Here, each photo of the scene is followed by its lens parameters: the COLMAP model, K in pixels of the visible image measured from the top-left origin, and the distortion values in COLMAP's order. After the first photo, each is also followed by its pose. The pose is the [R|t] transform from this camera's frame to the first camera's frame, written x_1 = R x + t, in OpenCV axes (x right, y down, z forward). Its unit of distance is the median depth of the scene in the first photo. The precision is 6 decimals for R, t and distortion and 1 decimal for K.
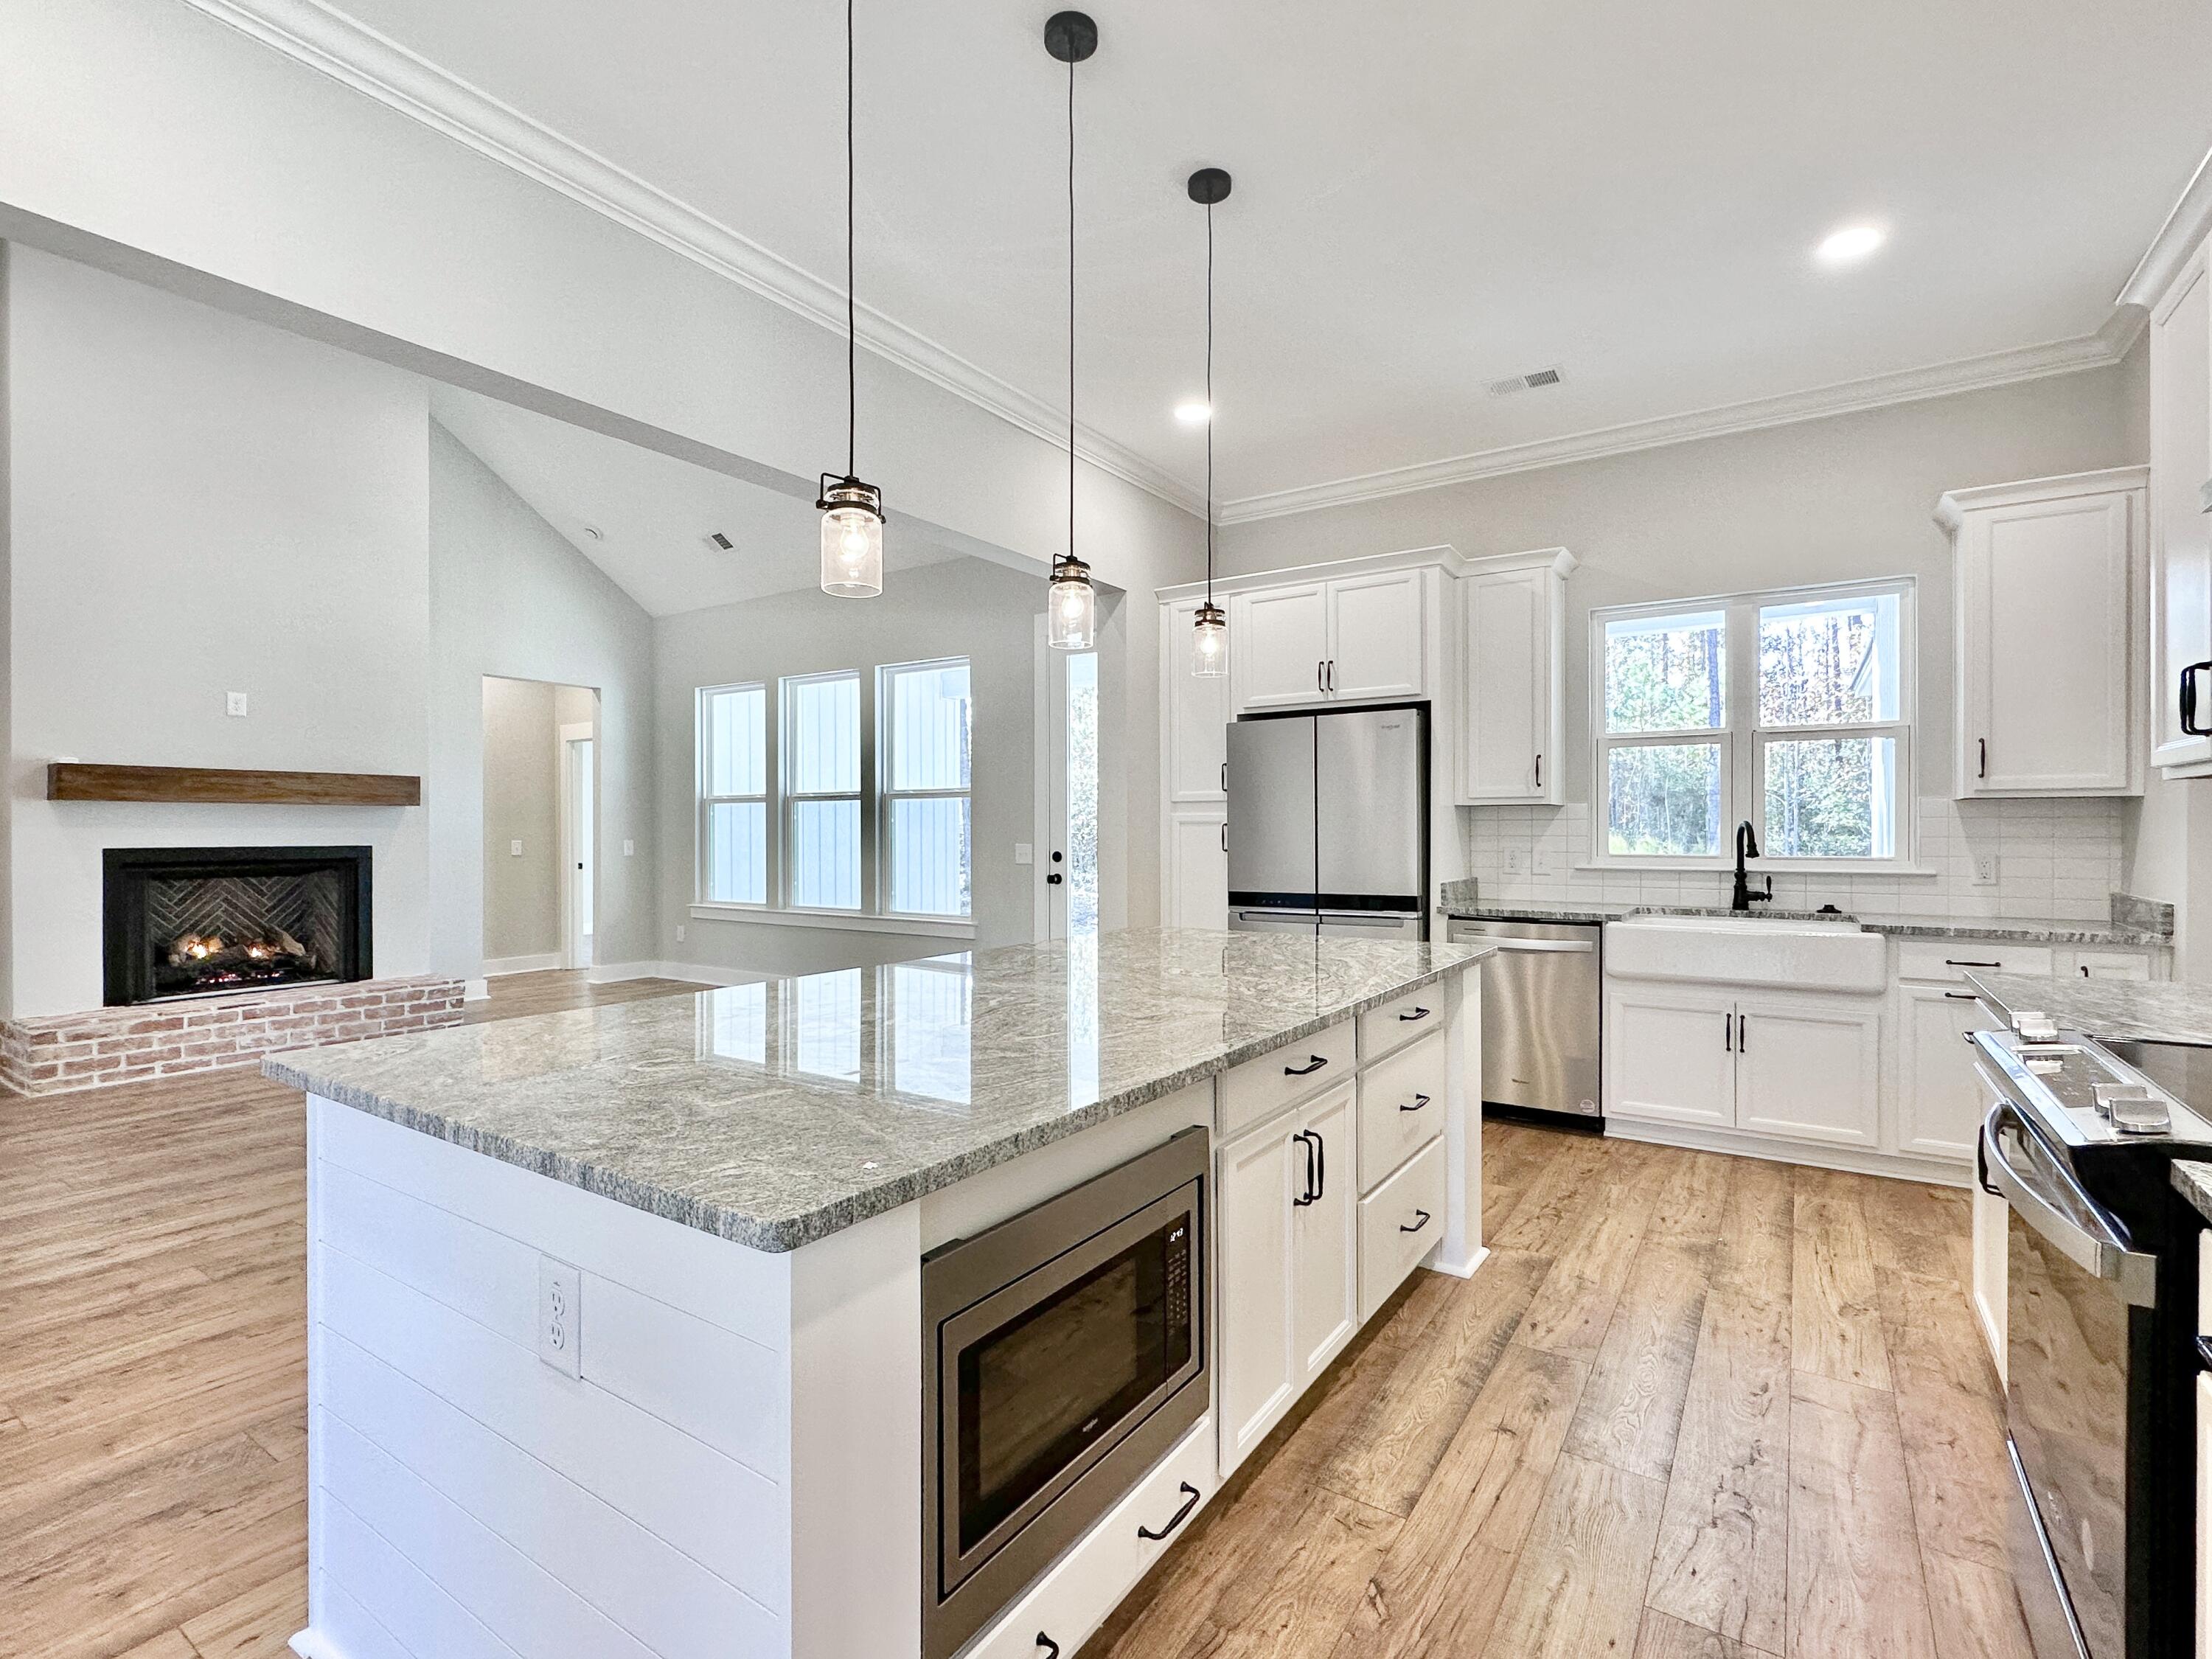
lens RADIAL K [[1037.9, 0, 1120.5], [0, 1037.9, 821.3], [0, 0, 1]] dist [0.002096, 0.000641]
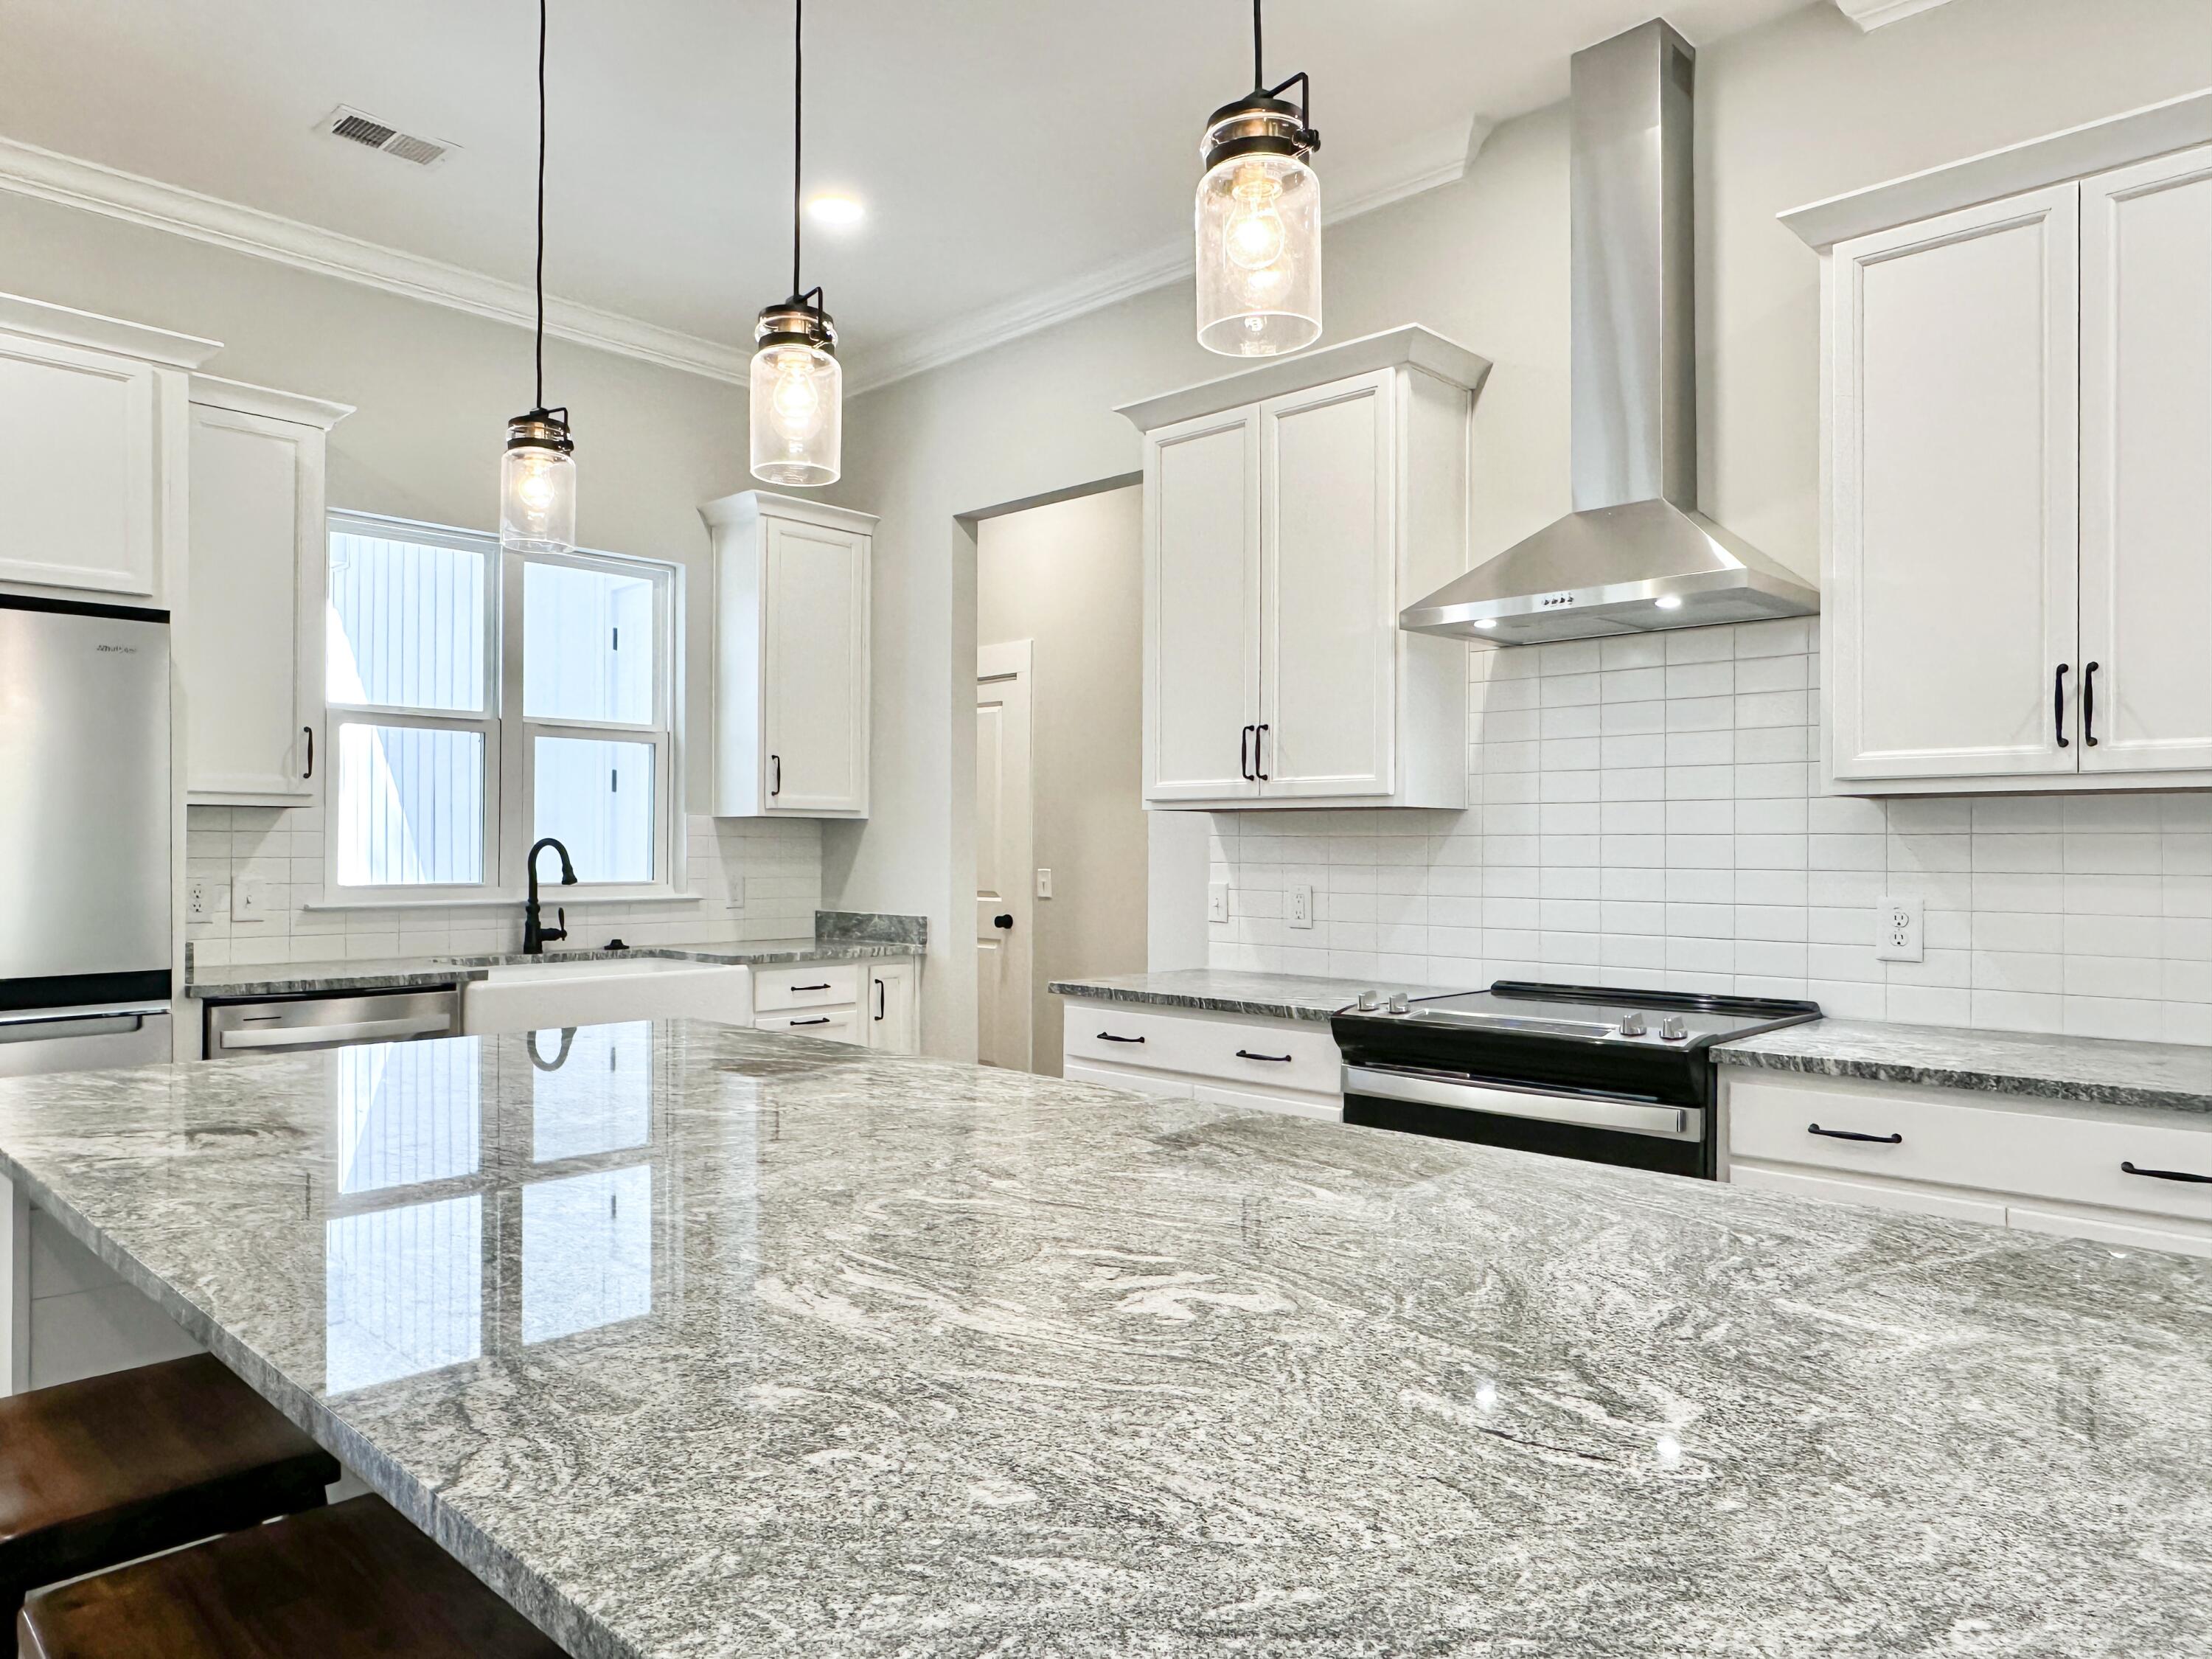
lens RADIAL K [[1446.6, 0, 1099.8], [0, 1446.6, 842.9], [0, 0, 1]] dist [-0.002578, -0.000101]
pose [[0.186792, 0.007240, 0.982373, -0.382787], [-0.010721, 0.999928, -0.005331, 0.004946], [-0.982341, -0.009536, 0.186856, 0.398333]]
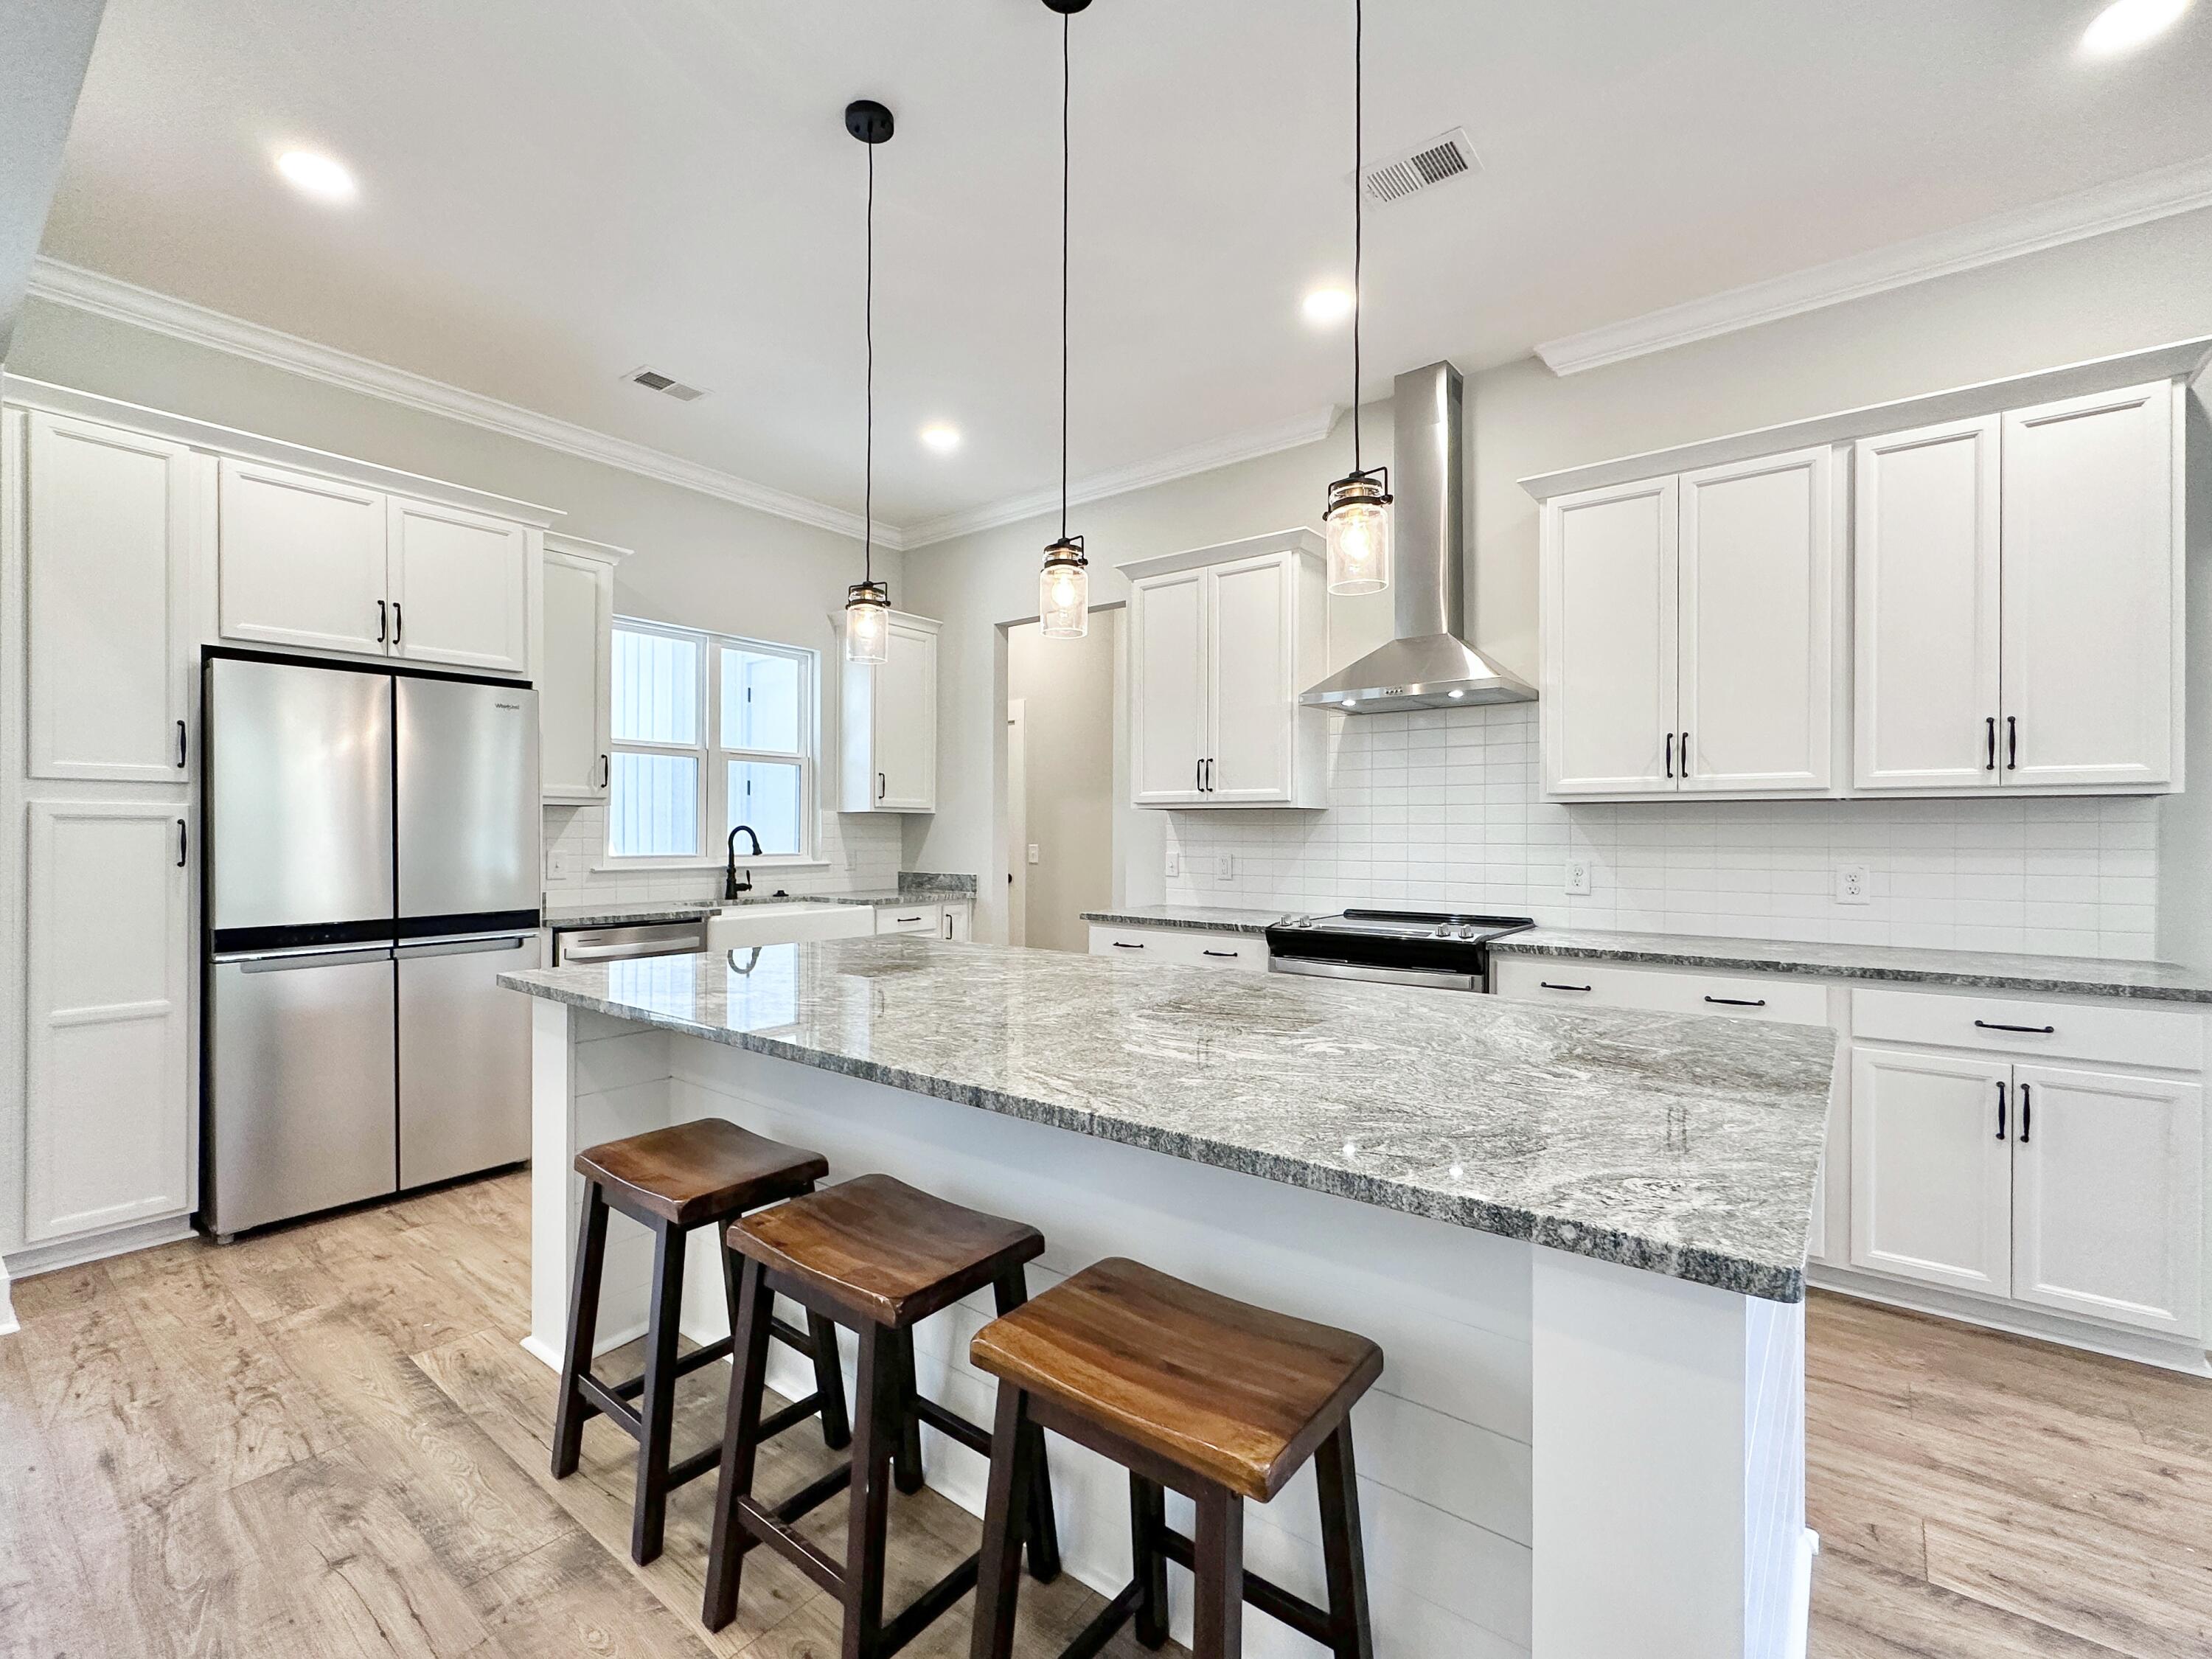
lens RADIAL K [[973.5, 0, 1106.0], [0, 973.5, 829.5], [0, 0, 1]] dist [-0.002060, -0.000511]
pose [[0.083015, 0.005373, 0.996534, -0.499766], [-0.010083, 0.999939, -0.004551, 0.005414], [-0.996497, -0.009670, 0.083064, 0.486196]]
